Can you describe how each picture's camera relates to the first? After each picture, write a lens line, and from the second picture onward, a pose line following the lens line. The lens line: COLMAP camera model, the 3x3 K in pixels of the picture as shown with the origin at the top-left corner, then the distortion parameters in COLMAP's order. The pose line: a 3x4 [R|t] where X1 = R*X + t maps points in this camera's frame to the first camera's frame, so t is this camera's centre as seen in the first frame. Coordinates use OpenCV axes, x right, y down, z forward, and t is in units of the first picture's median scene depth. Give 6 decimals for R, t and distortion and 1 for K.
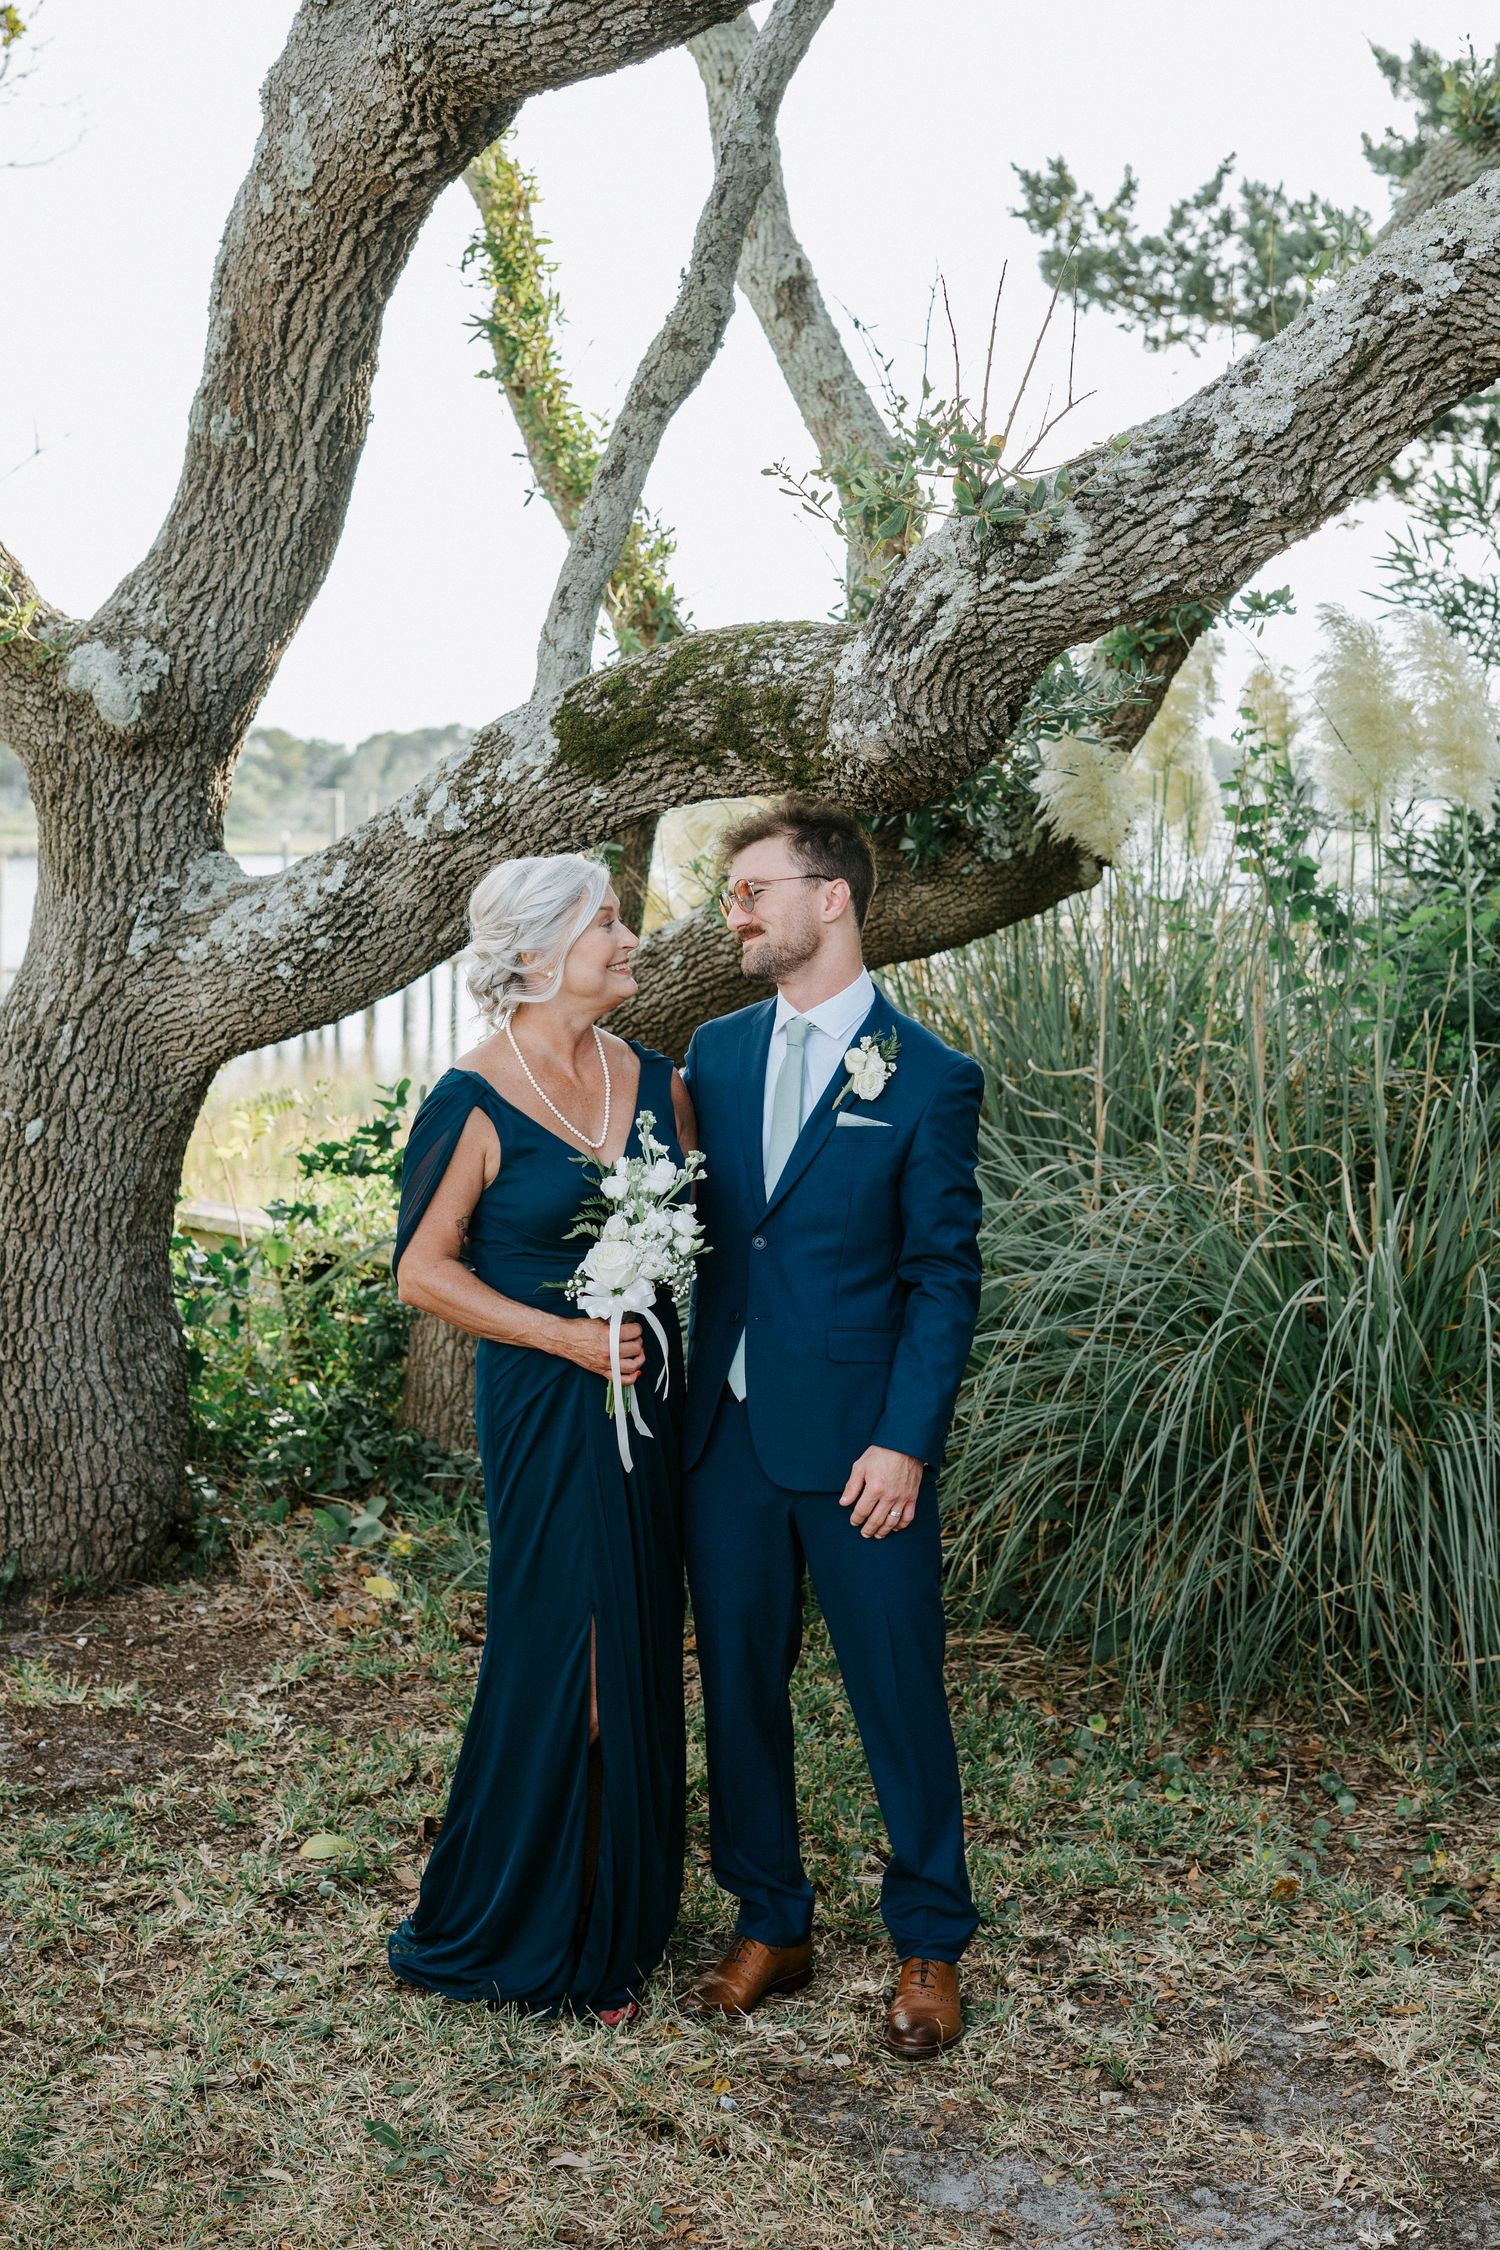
lens RADIAL K [[3317.5, 0, 750.0], [0, 3317.5, 1125.0], [0, 0, 1]] dist [-0.005090, 0.093887]
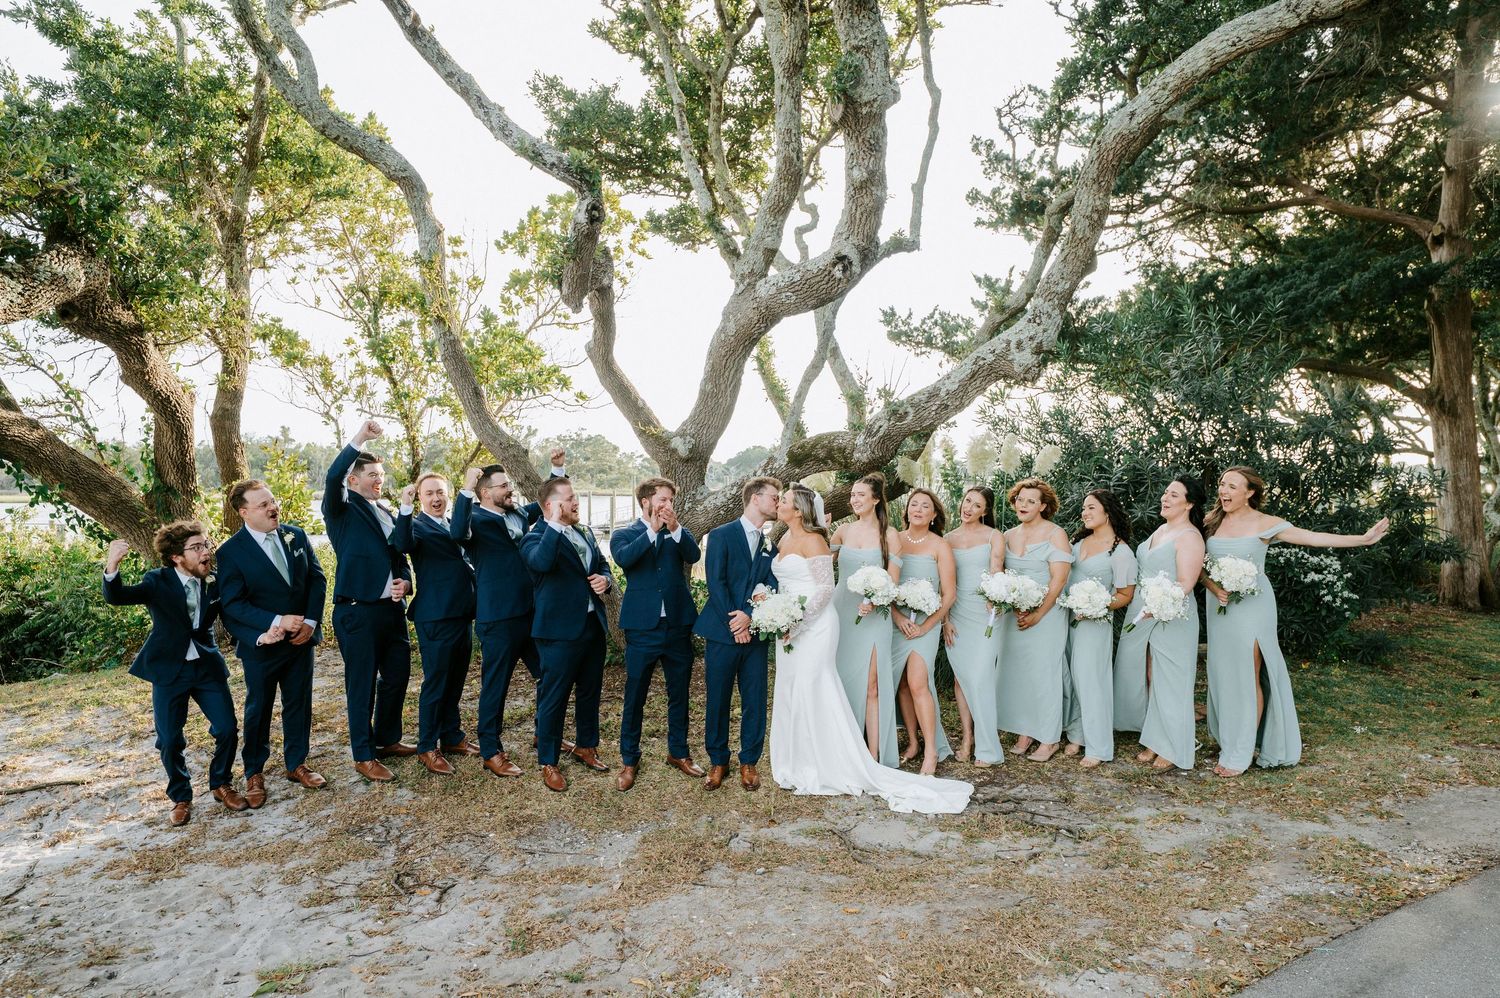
lens RADIAL K [[1014.2, 0, 748.1], [0, 1014.2, 566.7], [0, 0, 1]] dist [0.007458, -0.007797]
pose [[0.999390, -0.004357, -0.034639, -0.061865], [0.003993, 0.999936, -0.010579, 0.038911], [0.034683, 0.010435, 0.999344, -0.321121]]
